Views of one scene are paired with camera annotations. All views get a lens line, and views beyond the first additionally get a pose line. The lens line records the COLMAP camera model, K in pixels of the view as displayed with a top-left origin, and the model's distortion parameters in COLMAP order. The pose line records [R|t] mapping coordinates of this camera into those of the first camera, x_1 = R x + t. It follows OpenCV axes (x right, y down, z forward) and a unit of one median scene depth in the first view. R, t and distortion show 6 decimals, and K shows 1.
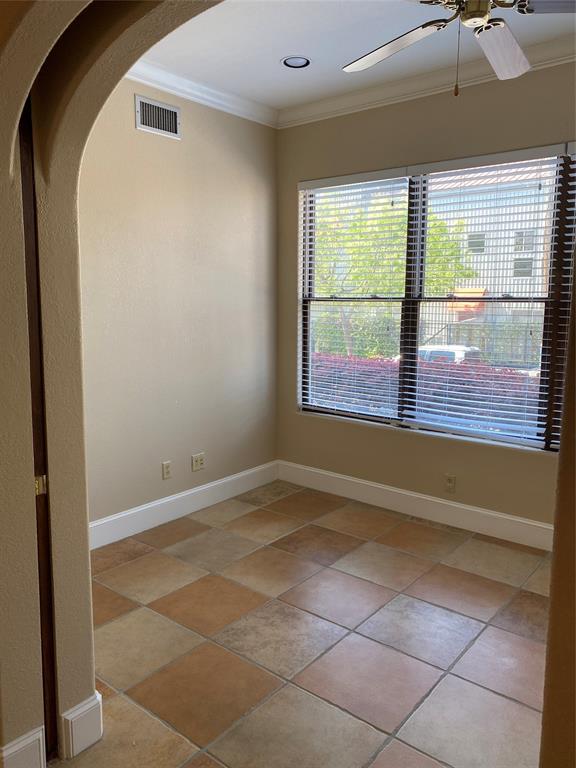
lens RADIAL K [[584.9, 0, 284.0], [0, 584.9, 376.7], [0, 0, 1]] dist [0.037399, -0.037633]
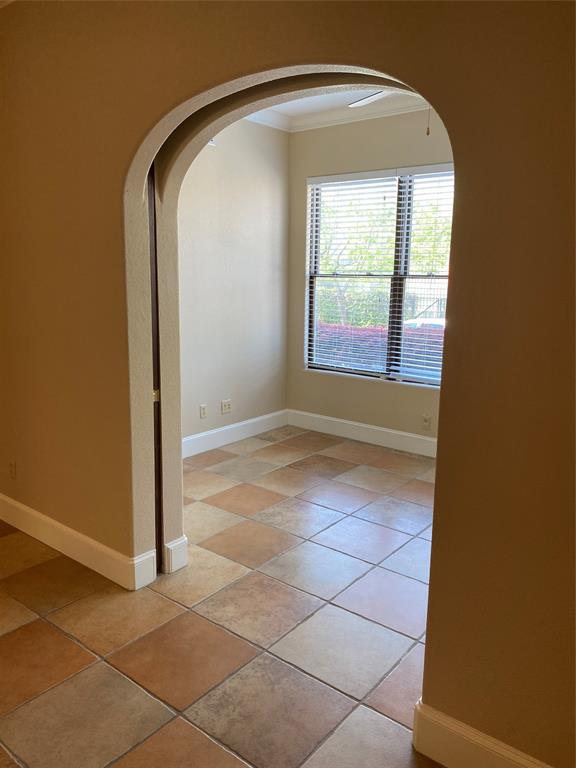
lens RADIAL K [[584.9, 0, 282.3], [0, 584.9, 385.0], [0, 0, 1]] dist [0.037399, -0.037633]
pose [[0.999938, 0.005717, 0.009576, -0.040579], [-0.006259, 0.998321, 0.057592, 0.028657], [-0.009231, -0.057649, 0.998294, -0.258539]]
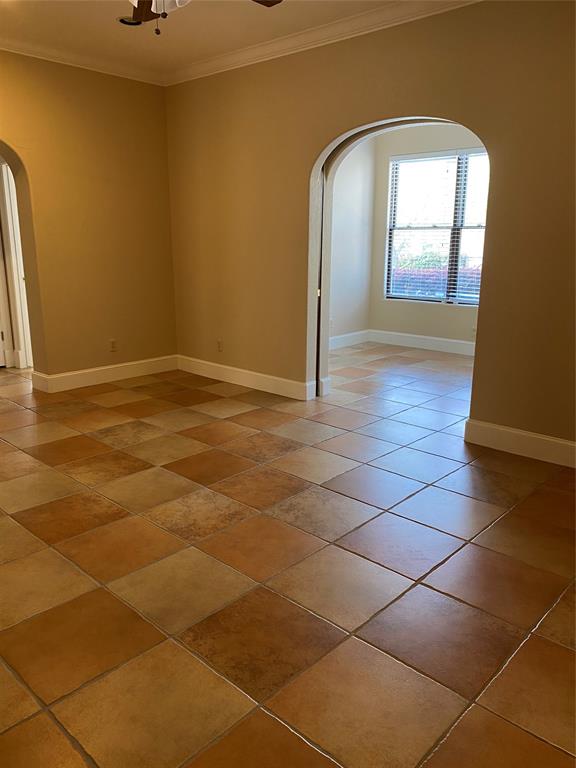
lens RADIAL K [[584.9, 0, 284.3], [0, 584.9, 369.5], [0, 0, 1]] dist [0.037399, -0.037633]
pose [[0.997780, 0.013412, -0.065238, -0.176287], [-0.007478, 0.995880, 0.090372, 0.136661], [0.066181, -0.089683, 0.993769, -0.818074]]
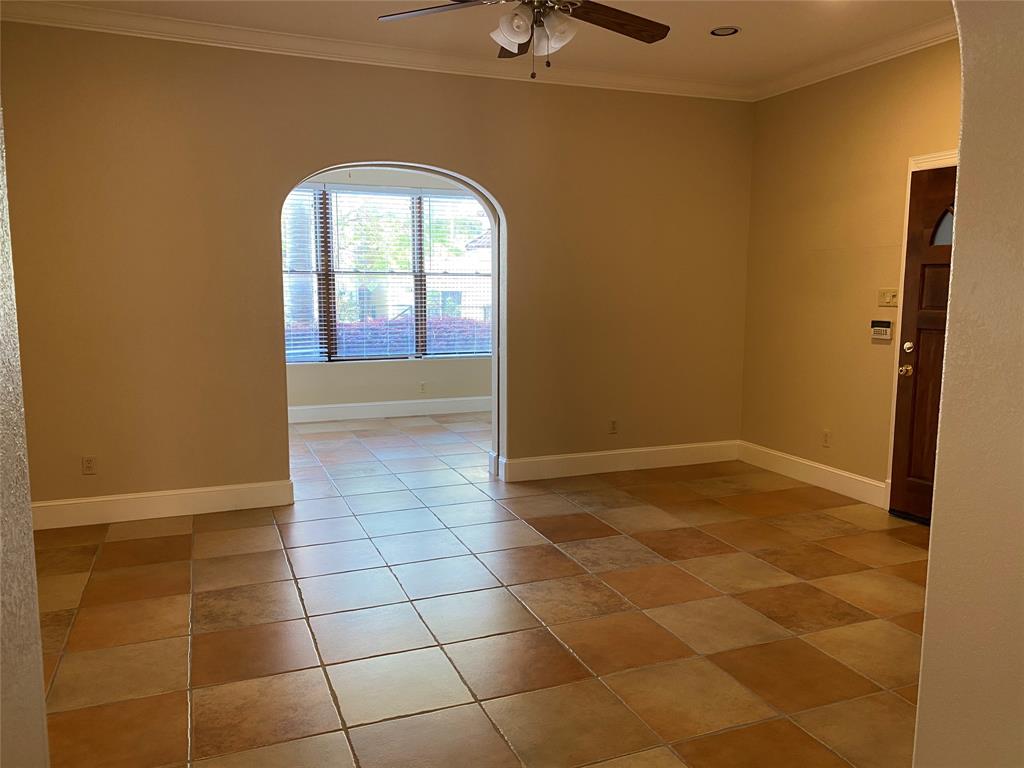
lens RADIAL K [[779.8, 0, 518.9], [0, 779.8, 383.4], [0, 0, 1]] dist [0.037399, -0.037633]
pose [[0.467175, -0.108385, 0.877497, -1.847515], [0.111199, 0.991780, 0.063299, 0.055931], [-0.877144, 0.068006, 0.475387, -0.187646]]
